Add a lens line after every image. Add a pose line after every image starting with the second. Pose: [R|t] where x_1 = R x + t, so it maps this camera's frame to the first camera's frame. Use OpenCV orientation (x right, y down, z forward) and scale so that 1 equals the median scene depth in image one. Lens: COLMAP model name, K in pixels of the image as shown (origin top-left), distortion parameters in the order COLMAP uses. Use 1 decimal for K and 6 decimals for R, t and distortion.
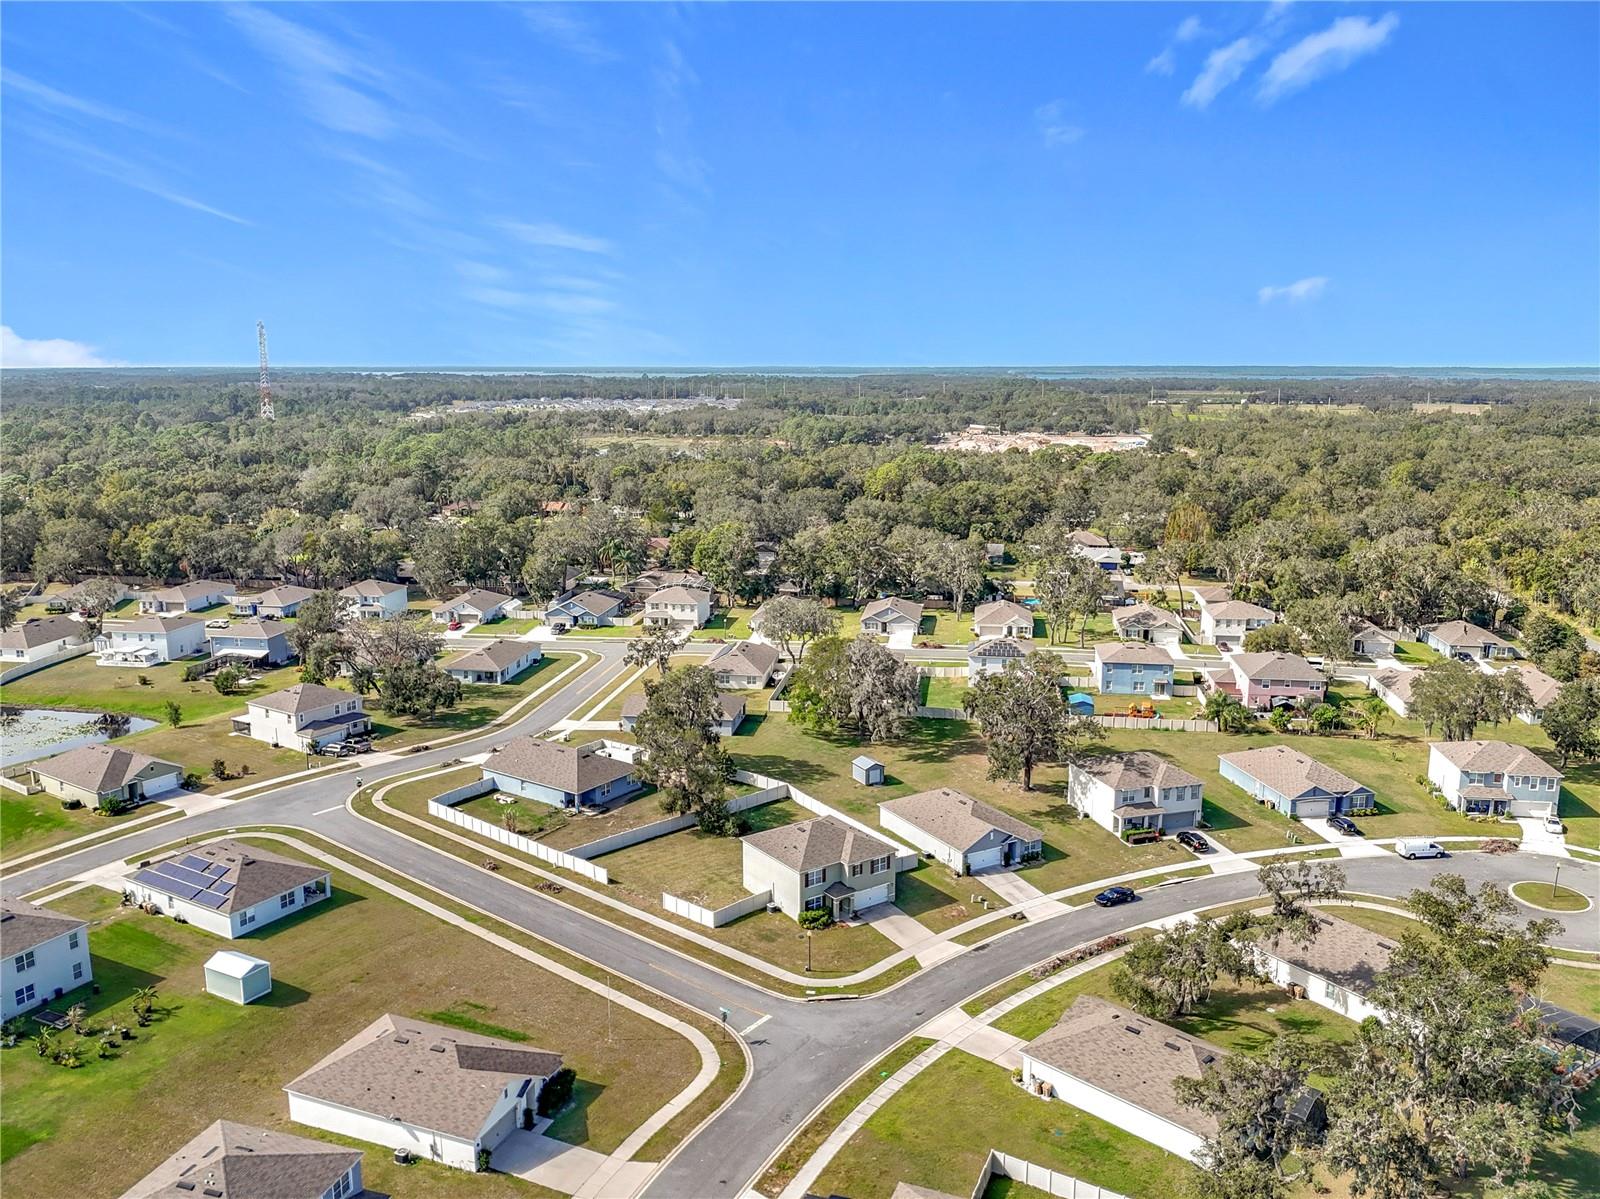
lens RADIAL K [[1220.2, 0, 800.6], [0, 1220.2, 602.6], [0, 0, 1]] dist [0.058979, -0.125566]
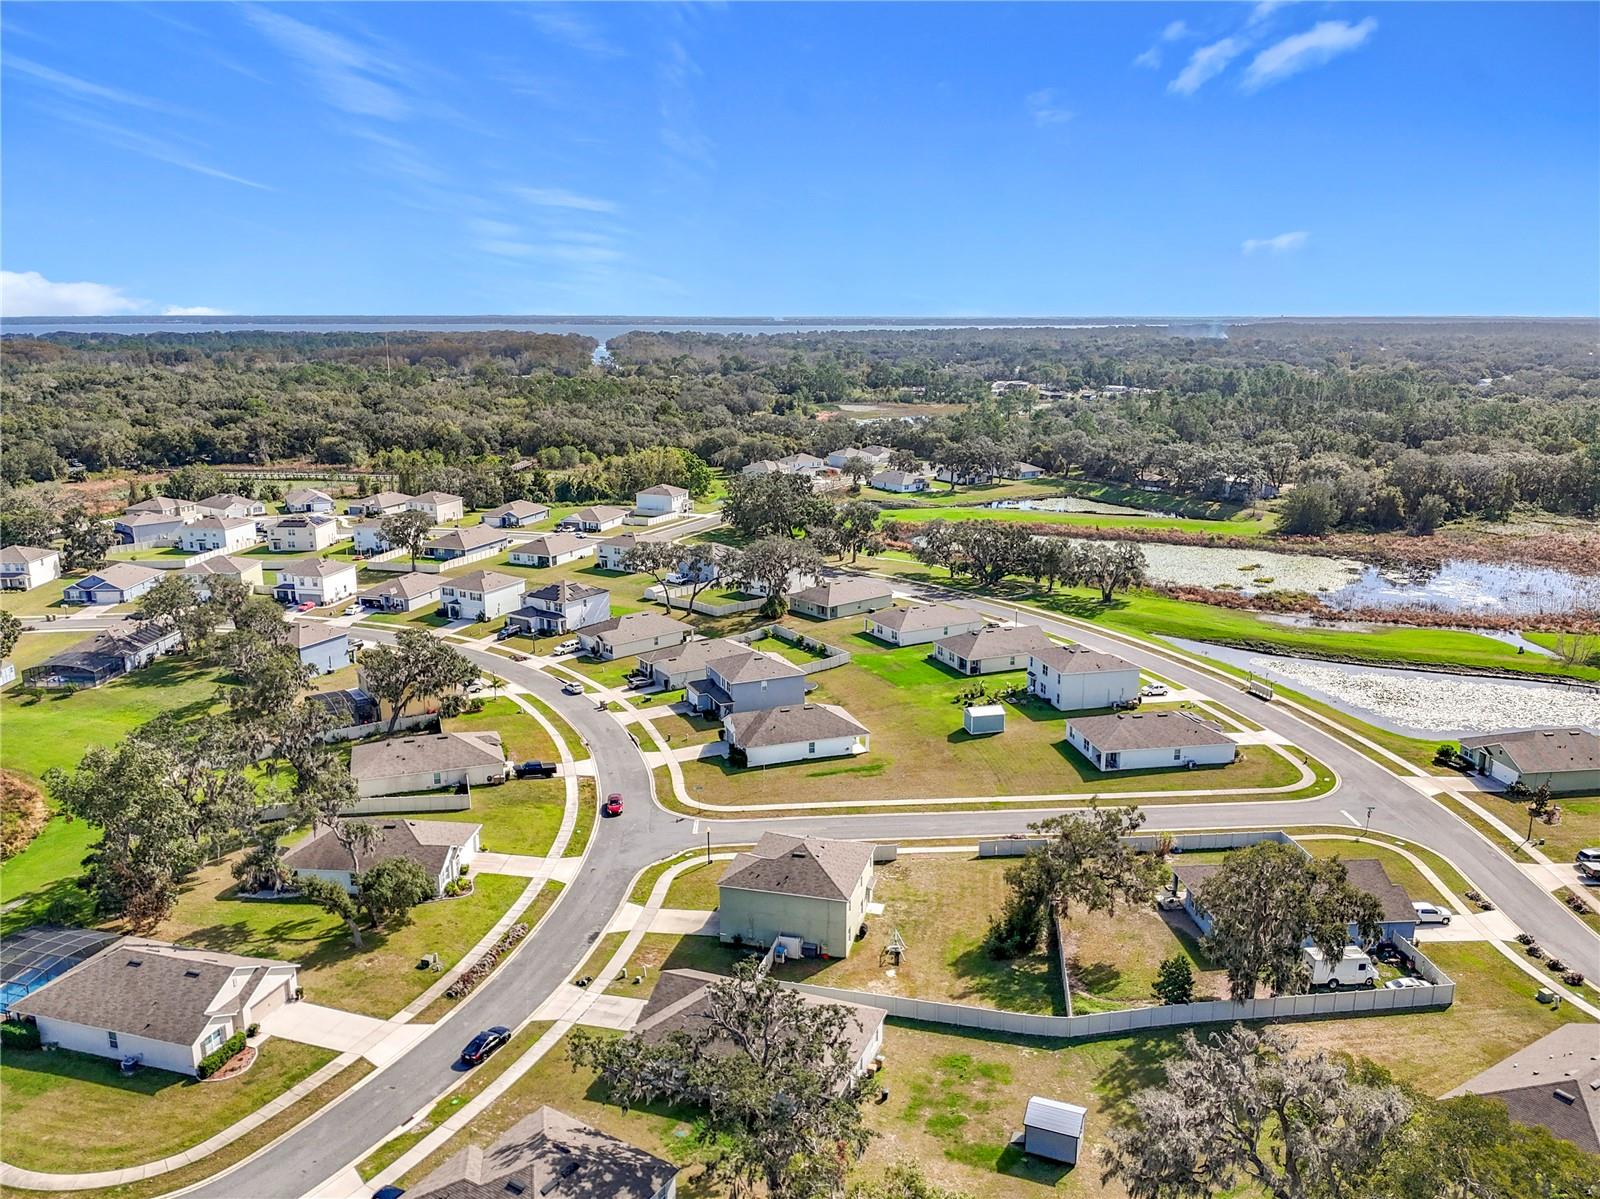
lens RADIAL K [[1212.5, 0, 802.0], [0, 1212.5, 606.8], [0, 0, 1]] dist [0.053486, -0.068858]
pose [[-0.764081, 0.151620, -0.627050, 0.477945], [-0.123745, 0.919494, 0.373120, -0.267827], [0.633140, 0.362688, -0.683806, 1.374016]]
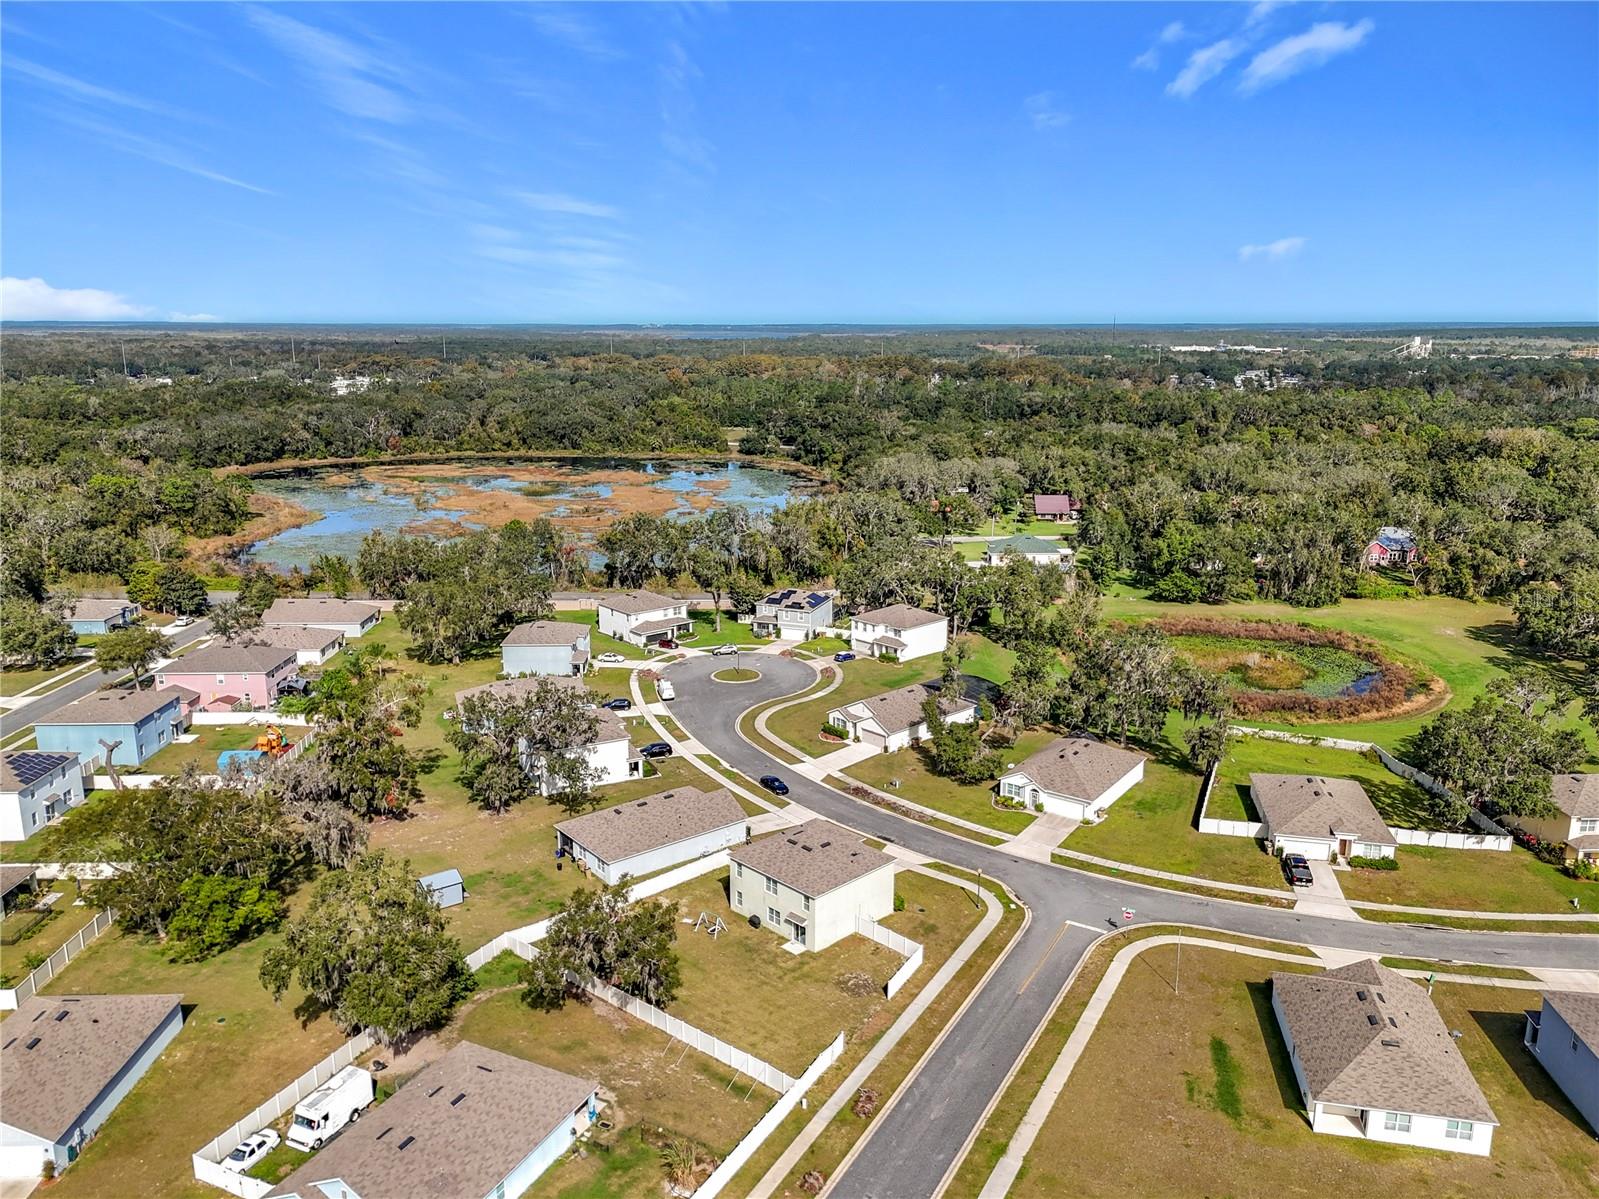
lens RADIAL K [[1187.4, 0, 796.0], [0, 1187.4, 597.5], [0, 0, 1]] dist [0.081584, -0.109219]
pose [[-0.160114, -0.223829, 0.961387, -0.702011], [0.189675, 0.948826, 0.252494, -0.184982], [-0.968704, 0.222779, -0.109465, 0.958403]]
